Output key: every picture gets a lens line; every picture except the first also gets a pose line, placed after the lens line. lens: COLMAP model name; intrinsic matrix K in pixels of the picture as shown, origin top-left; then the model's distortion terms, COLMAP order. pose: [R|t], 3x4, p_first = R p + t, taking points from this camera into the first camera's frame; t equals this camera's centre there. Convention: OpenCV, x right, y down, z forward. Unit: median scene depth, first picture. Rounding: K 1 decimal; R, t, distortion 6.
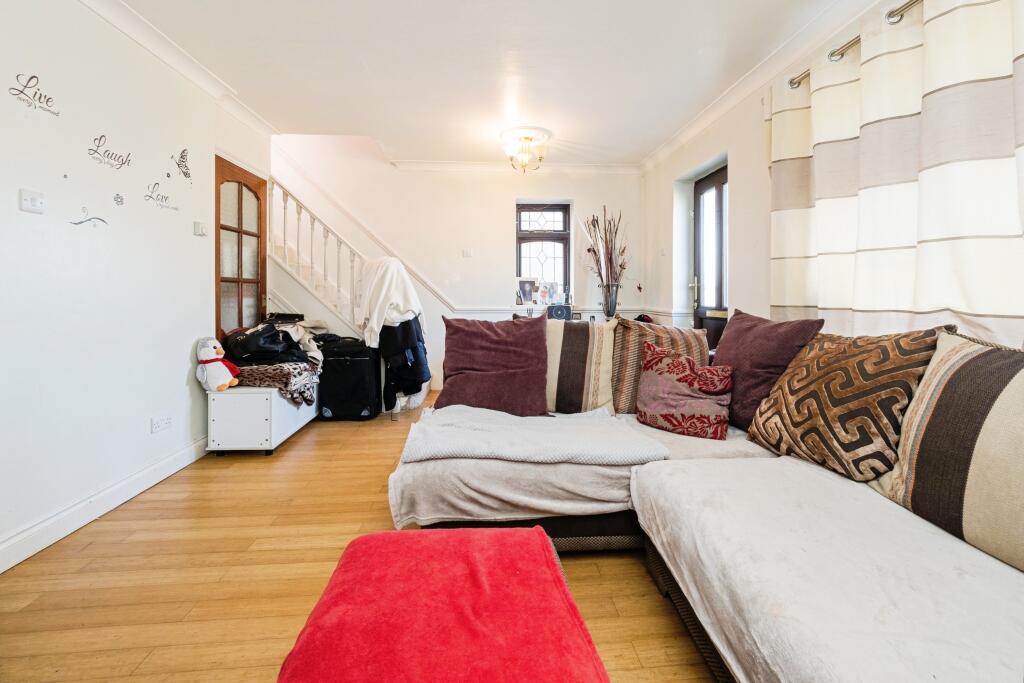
lens RADIAL K [[432.1, 0, 511.8], [0, 432.1, 291.2], [0, 0, 1]] dist [-0.001327, -0.000304]
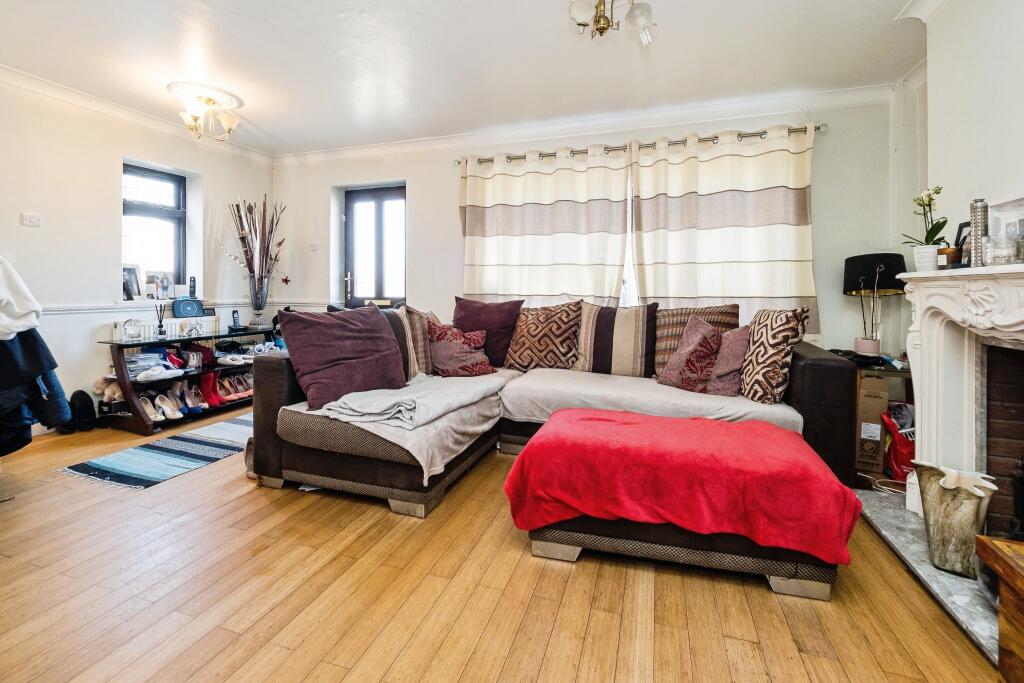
lens RADIAL K [[432.1, 0, 511.8], [0, 432.1, 291.2], [0, 0, 1]] dist [-0.001327, -0.000304]
pose [[0.387232, -0.005333, 0.921967, -1.096223], [-0.009449, 0.999908, 0.009753, 0.007530], [-0.921934, -0.012488, 0.387146, 0.300985]]
